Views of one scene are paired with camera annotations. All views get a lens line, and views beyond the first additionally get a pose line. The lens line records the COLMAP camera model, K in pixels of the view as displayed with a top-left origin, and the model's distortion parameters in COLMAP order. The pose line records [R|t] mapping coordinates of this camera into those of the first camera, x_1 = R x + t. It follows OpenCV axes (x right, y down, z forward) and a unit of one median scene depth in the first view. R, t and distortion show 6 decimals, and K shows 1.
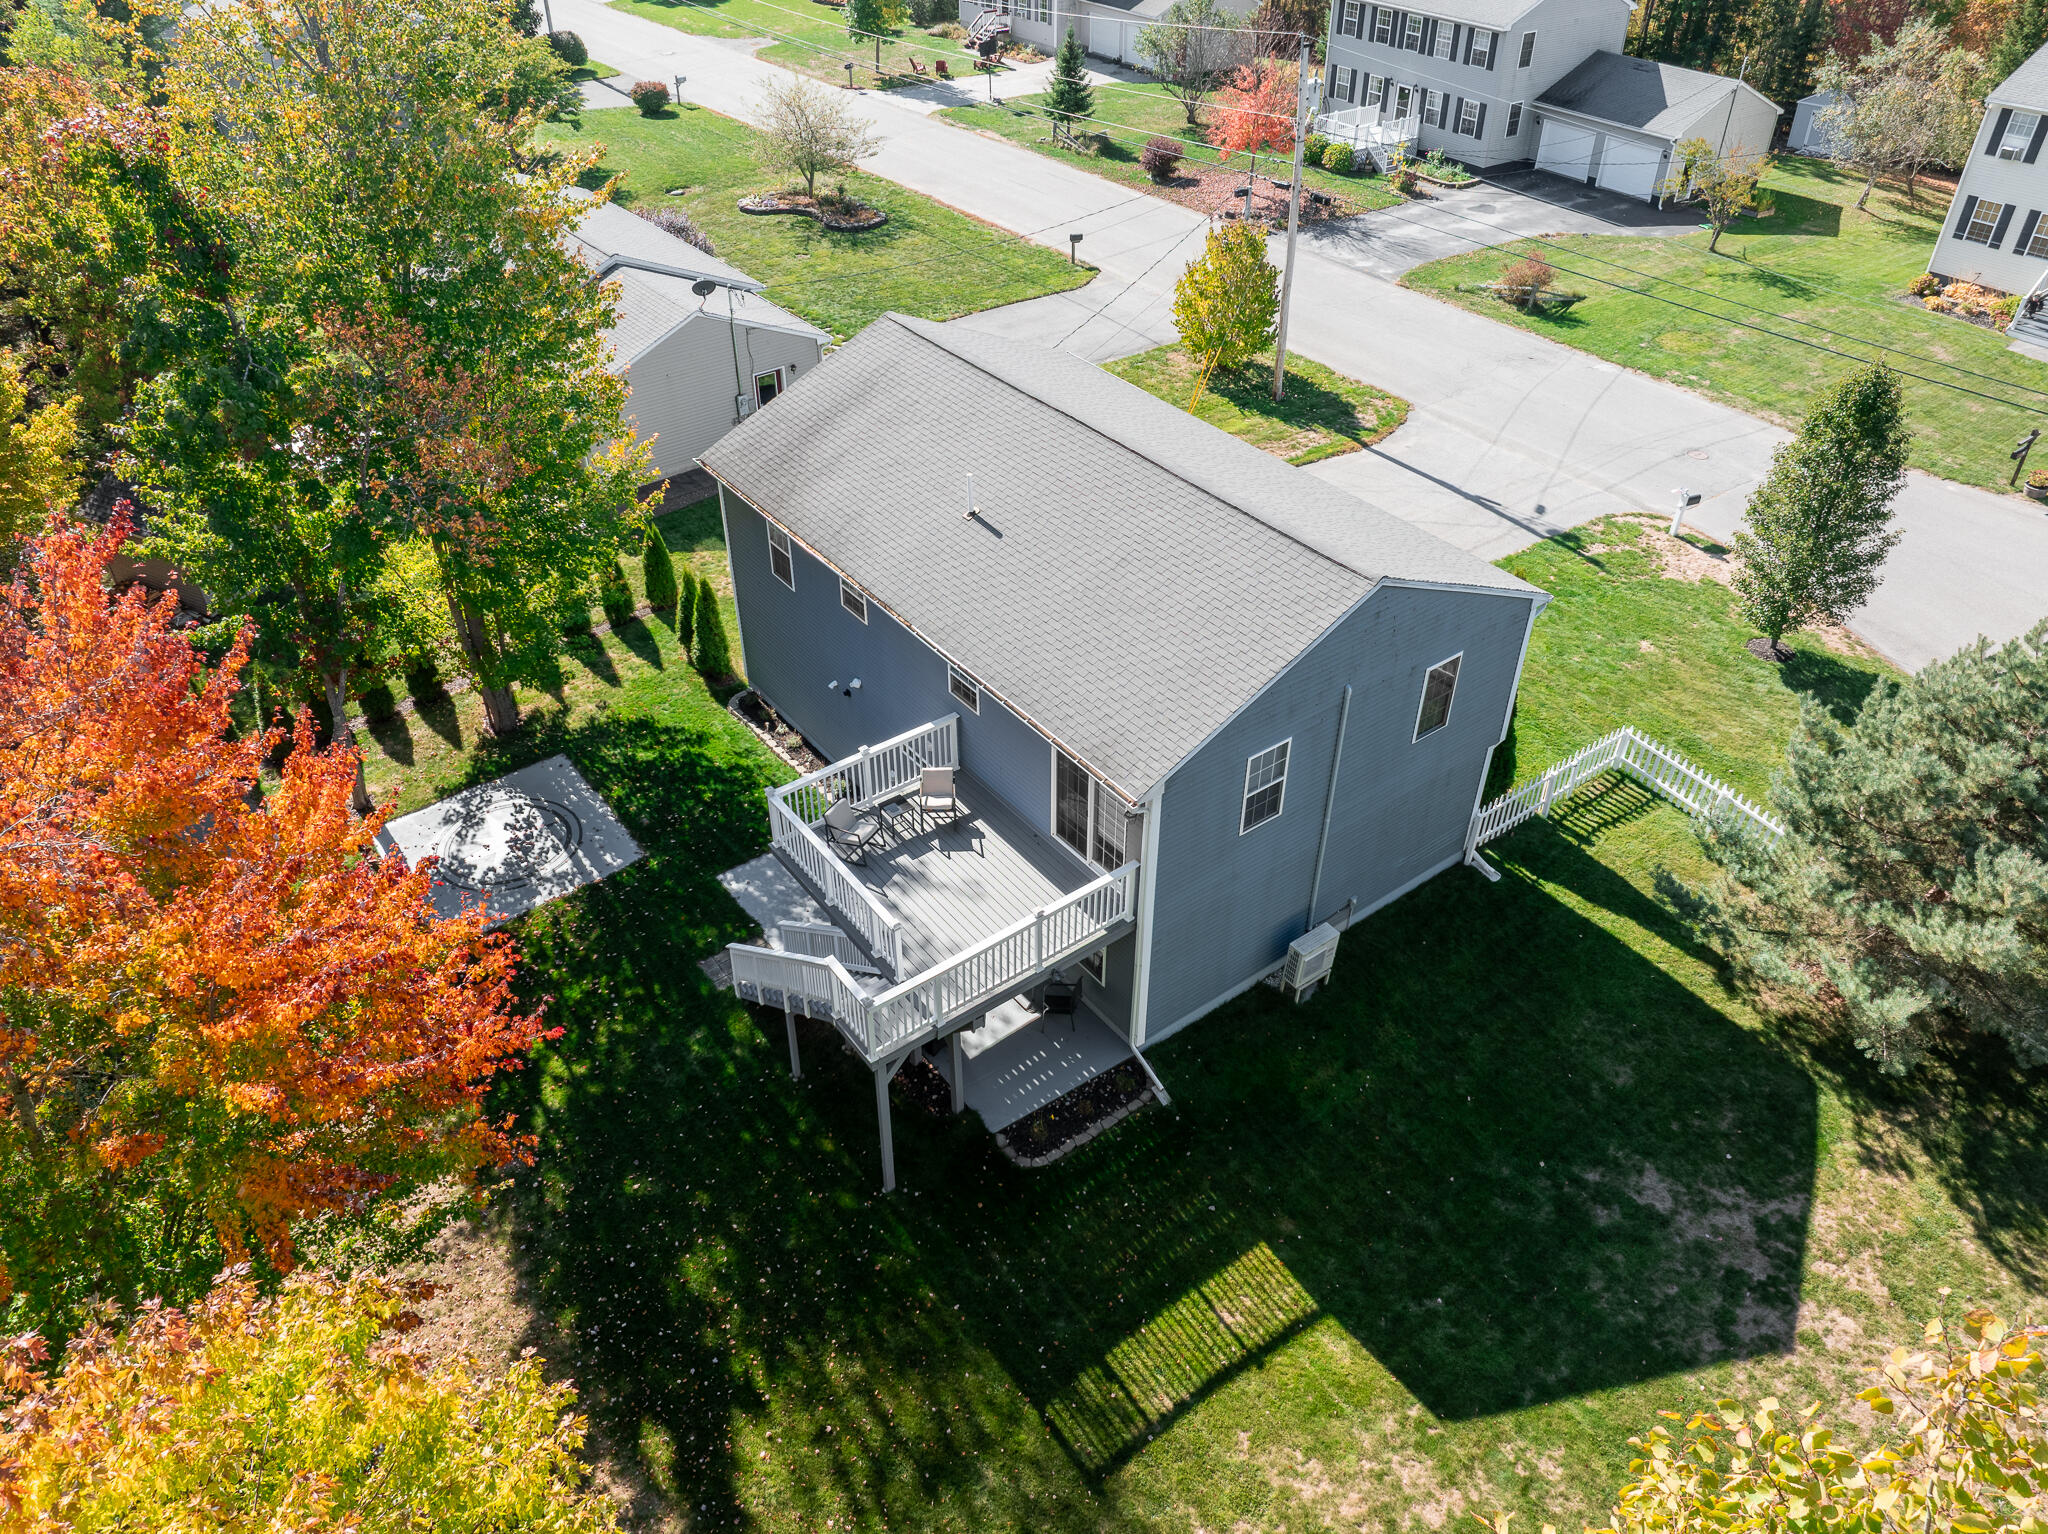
lens RADIAL K [[1450.7, 0, 1022.0], [0, 1450.7, 782.3], [0, 0, 1]] dist [-0.035665, 0.005503]
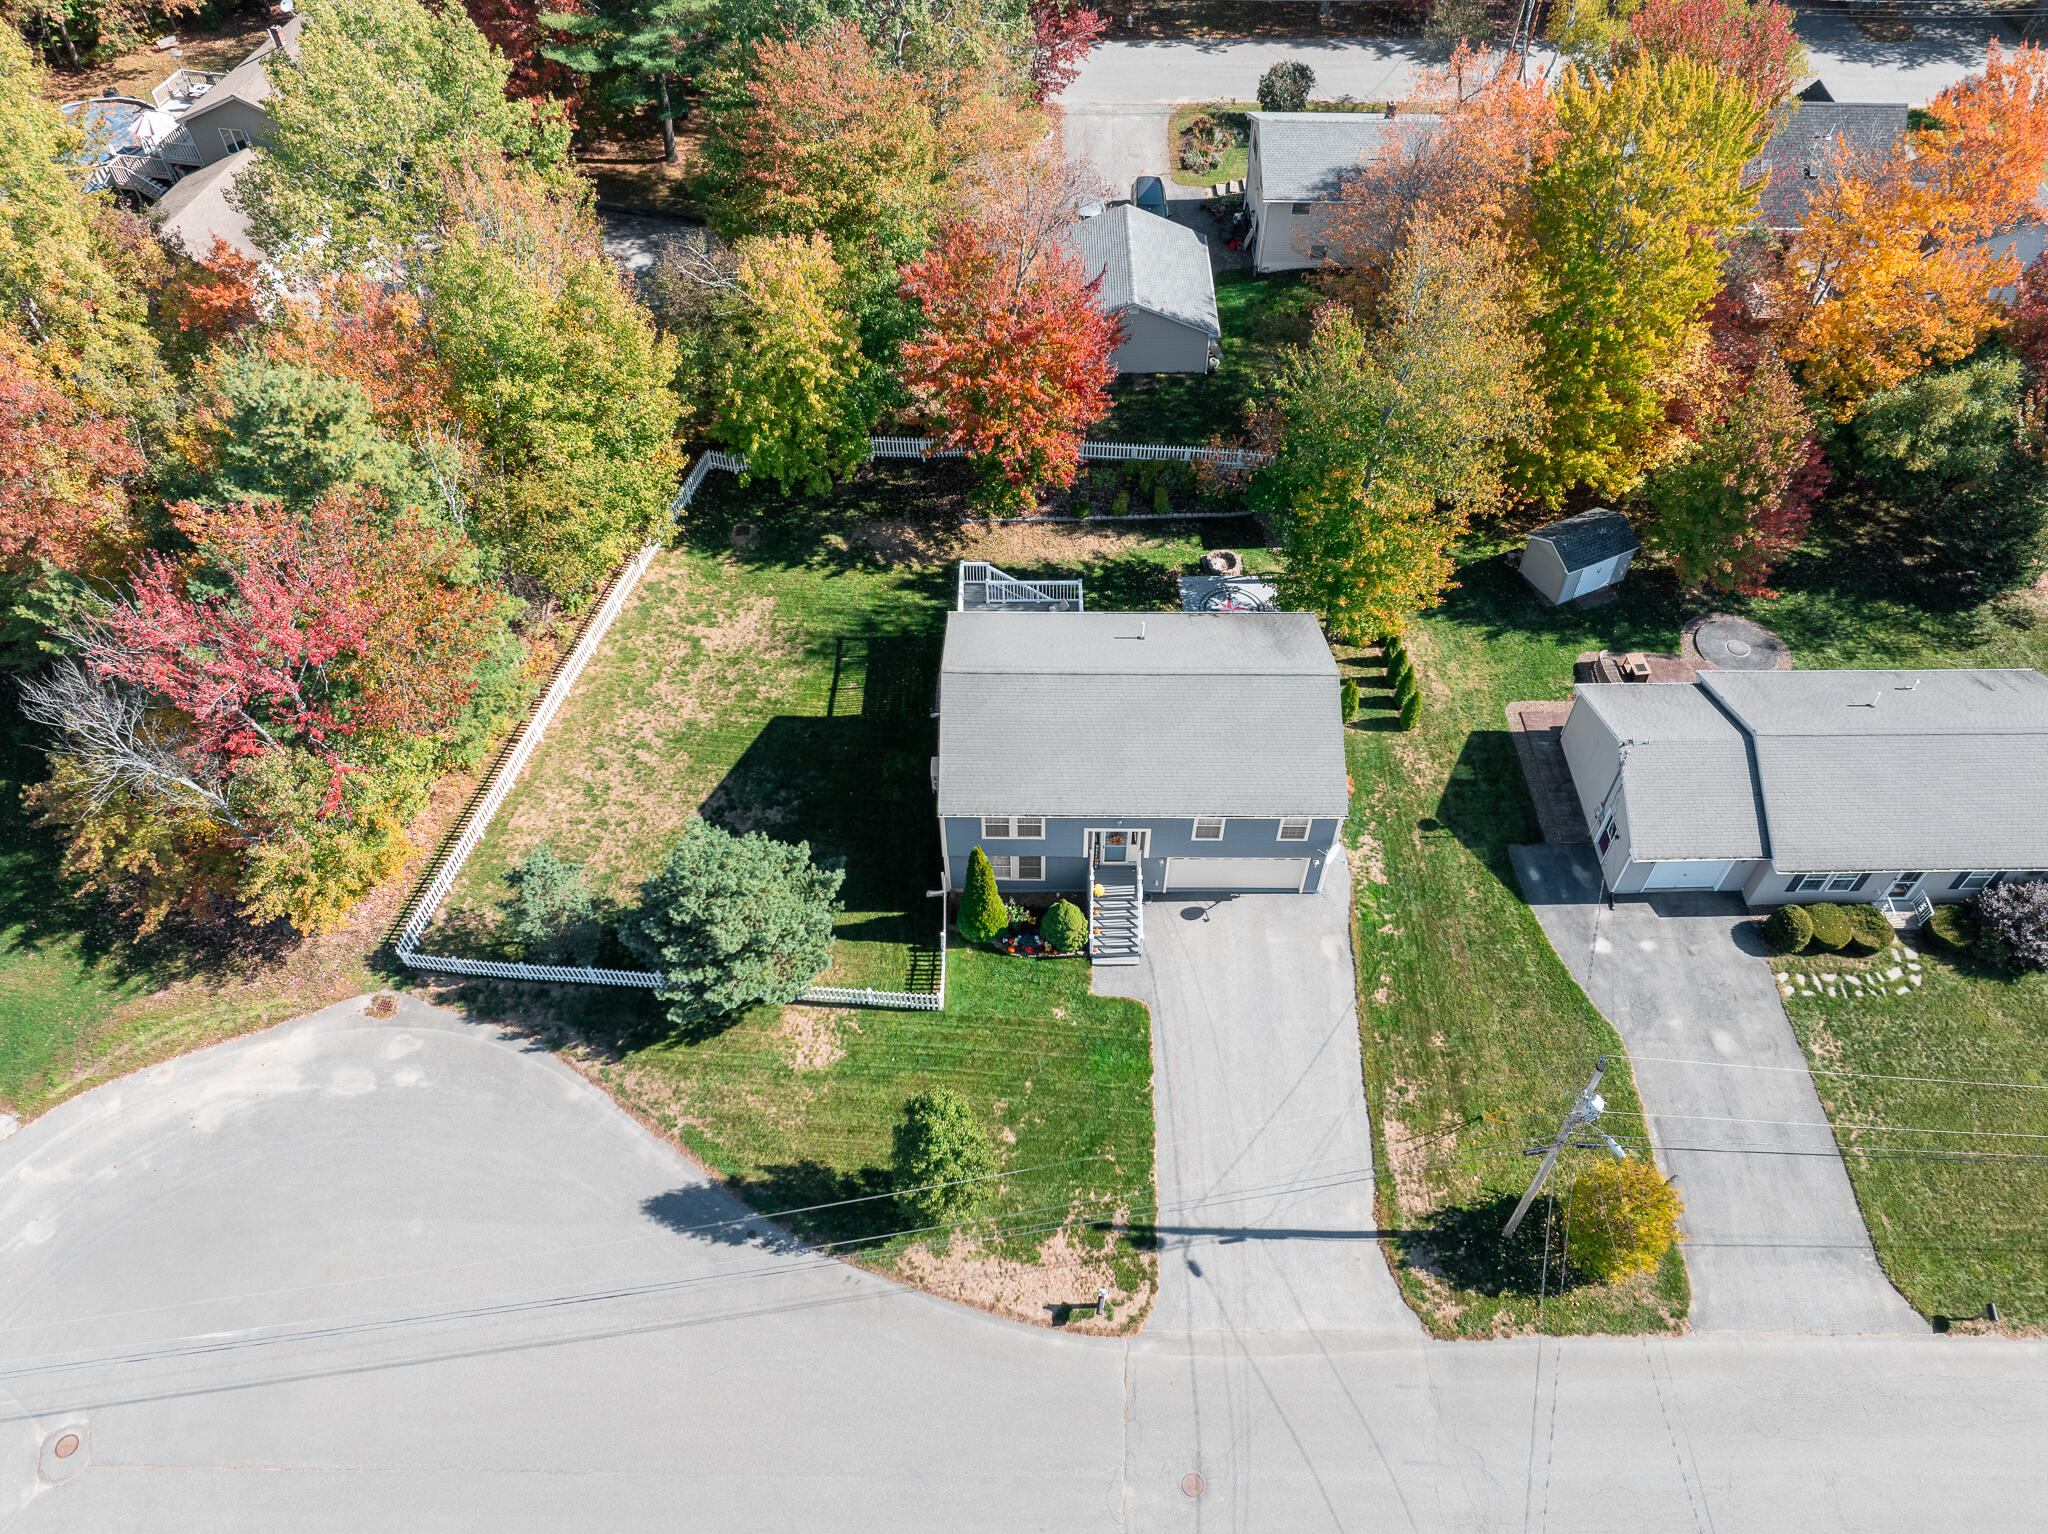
lens RADIAL K [[1450.7, 0, 1007.9], [0, 1450.7, 766.7], [0, 0, 1]] dist [-0.035665, 0.005503]
pose [[-0.612332, 0.614346, -0.497622, 0.958846], [-0.493017, 0.195327, 0.847810, -1.408675], [0.618048, 0.764478, 0.183278, 0.515014]]
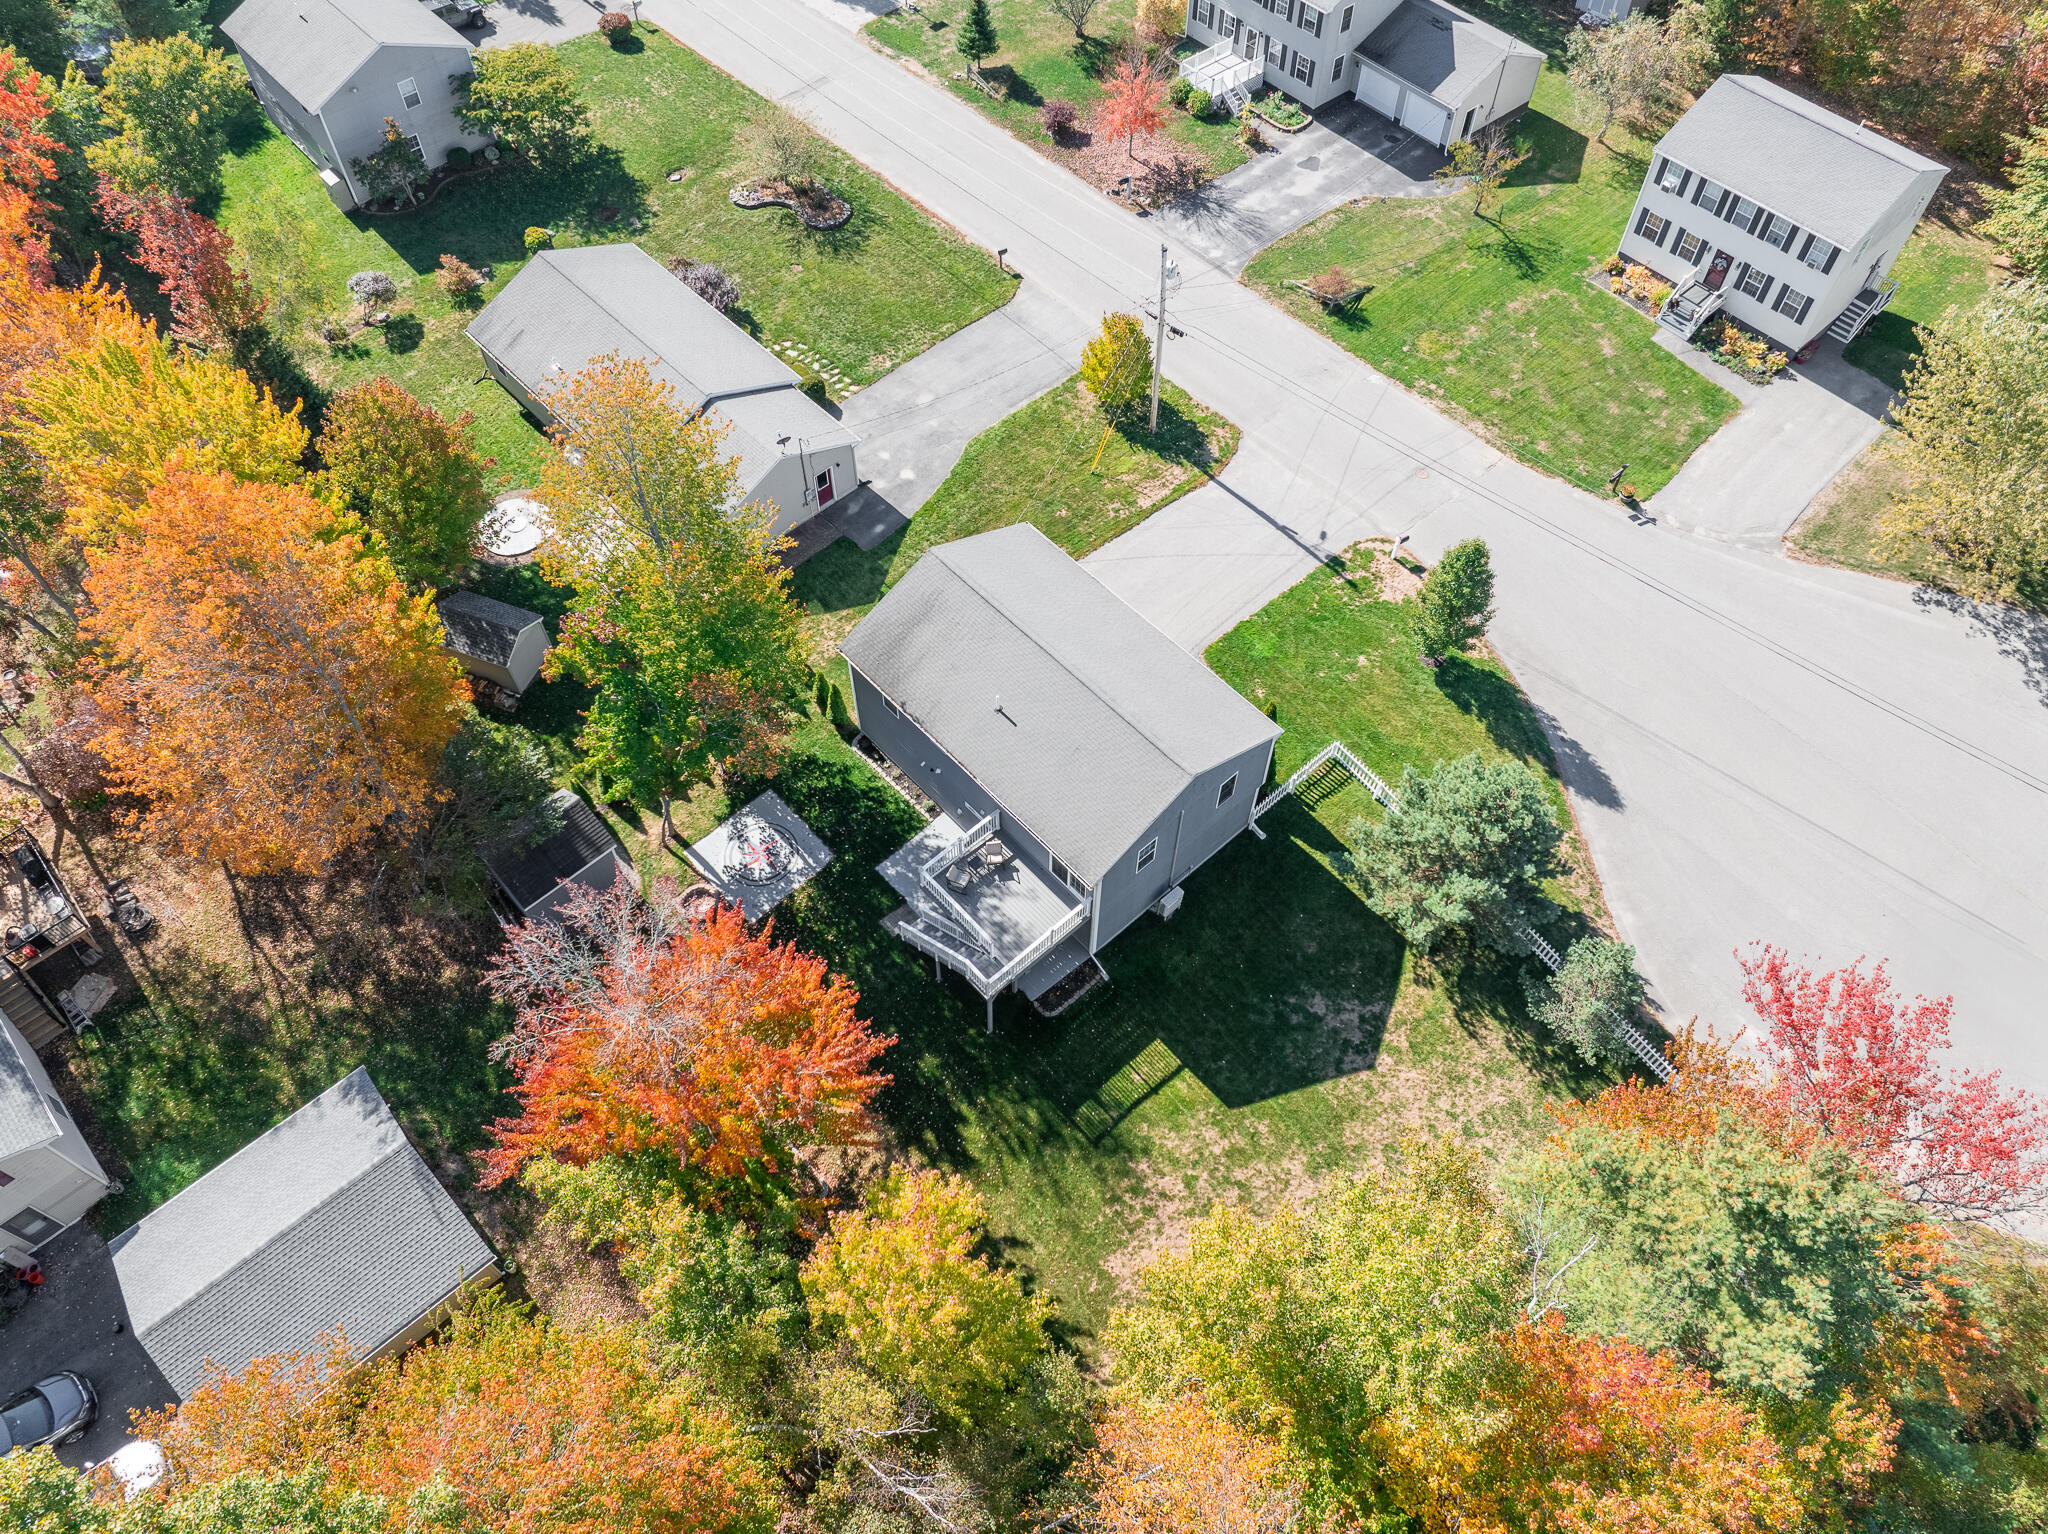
lens RADIAL K [[1450.7, 0, 1014.3], [0, 1450.7, 769.8], [0, 0, 1]] dist [-0.035665, 0.005503]
pose [[0.996127, -0.073887, 0.047670, -0.091199], [0.056249, 0.952151, 0.300407, -0.553171], [-0.067586, -0.296562, 0.952619, -0.740198]]
